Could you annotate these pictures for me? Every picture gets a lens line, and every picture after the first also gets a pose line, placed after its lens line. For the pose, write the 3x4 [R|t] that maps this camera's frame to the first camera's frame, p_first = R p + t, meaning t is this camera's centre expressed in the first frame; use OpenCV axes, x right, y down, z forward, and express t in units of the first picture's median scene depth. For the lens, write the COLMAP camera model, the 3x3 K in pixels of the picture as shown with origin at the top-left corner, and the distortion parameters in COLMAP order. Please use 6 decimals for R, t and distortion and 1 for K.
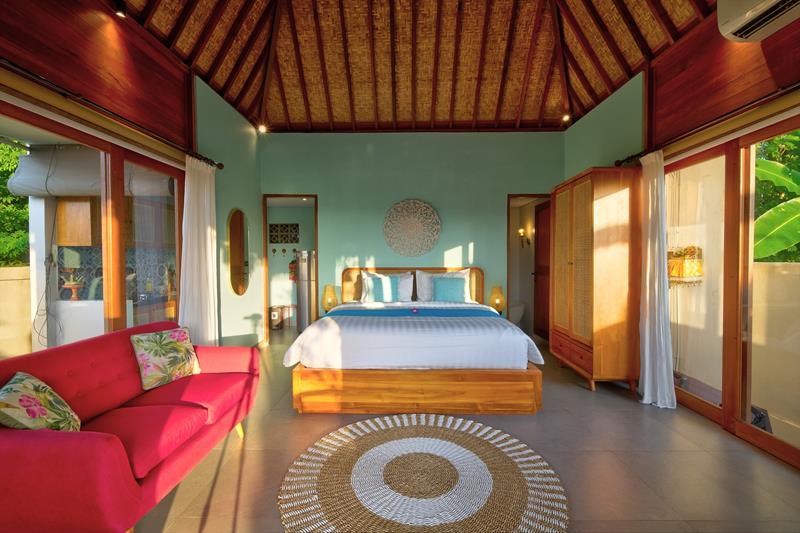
lens RADIAL K [[351.3, 0, 398.6], [0, 351.3, 266.5], [0, 0, 1]] dist [-0.001237, -0.000393]
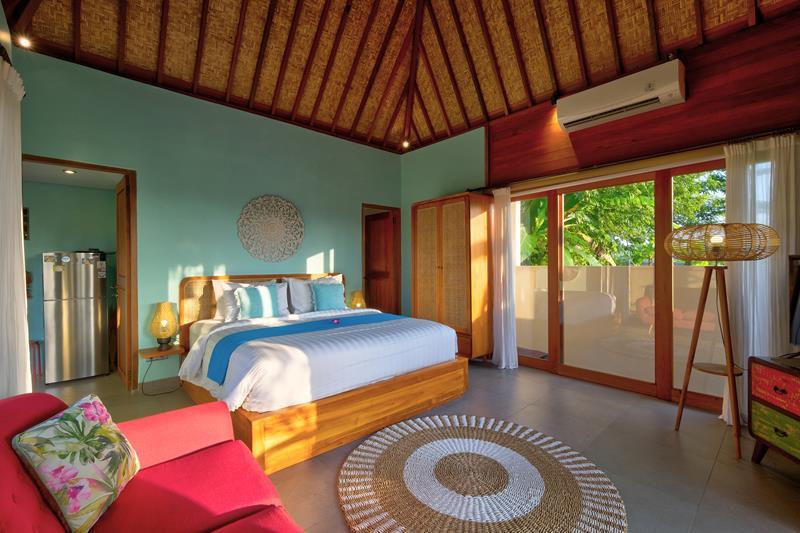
lens RADIAL K [[351.3, 0, 399.3], [0, 351.3, 267.5], [0, 0, 1]] dist [-0.001237, -0.000393]
pose [[0.731278, -0.008070, 0.682032, -0.425261], [0.019578, 0.999766, -0.009162, -0.002092], [-0.681799, 0.020053, 0.731265, 0.206626]]
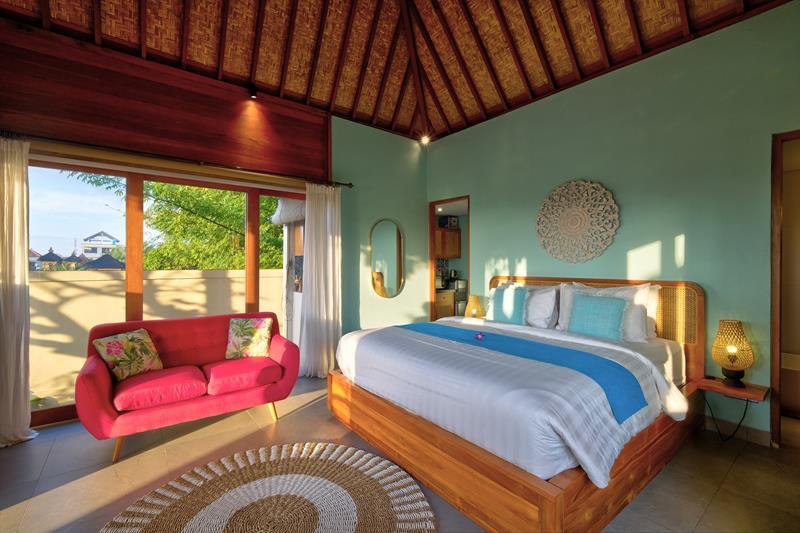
lens RADIAL K [[351.3, 0, 399.4], [0, 351.3, 266.7], [0, 0, 1]] dist [-0.001237, -0.000393]
pose [[0.623354, 0.007248, -0.781906, 0.483638], [-0.021956, 0.999725, -0.008237, -0.008892], [0.781631, 0.022303, 0.623342, 0.383988]]
